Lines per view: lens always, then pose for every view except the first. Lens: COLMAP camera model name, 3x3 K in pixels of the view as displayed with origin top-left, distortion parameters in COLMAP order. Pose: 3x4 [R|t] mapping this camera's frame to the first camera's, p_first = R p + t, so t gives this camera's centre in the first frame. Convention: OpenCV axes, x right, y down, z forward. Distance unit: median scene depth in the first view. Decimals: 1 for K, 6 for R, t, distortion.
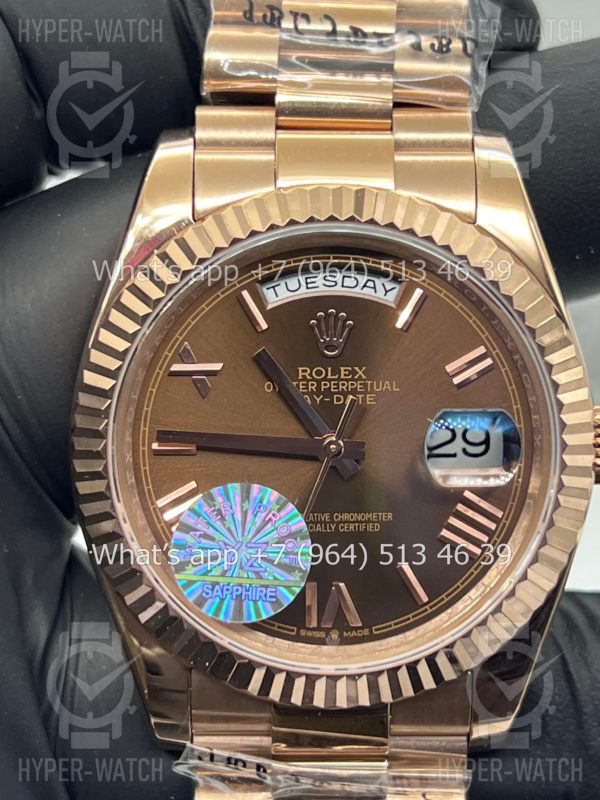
lens RADIAL K [[1797.1, 0, 297.4], [0, 1797.1, 405.2], [0, 0, 1]] dist [0.393608, 0.000000]
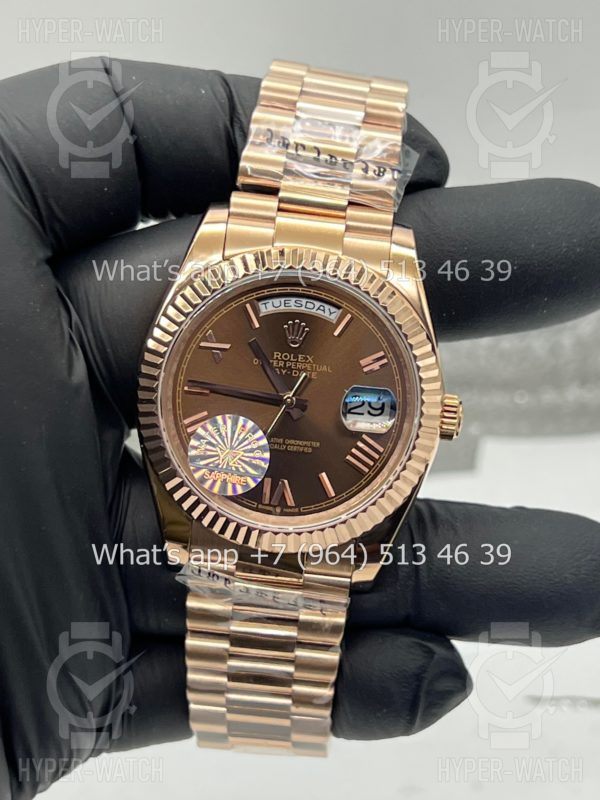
lens RADIAL K [[1797.1, 0, 290.7], [0, 1797.1, 364.7], [0, 0, 1]] dist [0.393608, 0.000000]
pose [[0.993819, 0.109812, -0.016258, 0.045095], [-0.109987, 0.993880, -0.010280, 0.006899], [0.015030, 0.012004, 0.999815, -0.705741]]
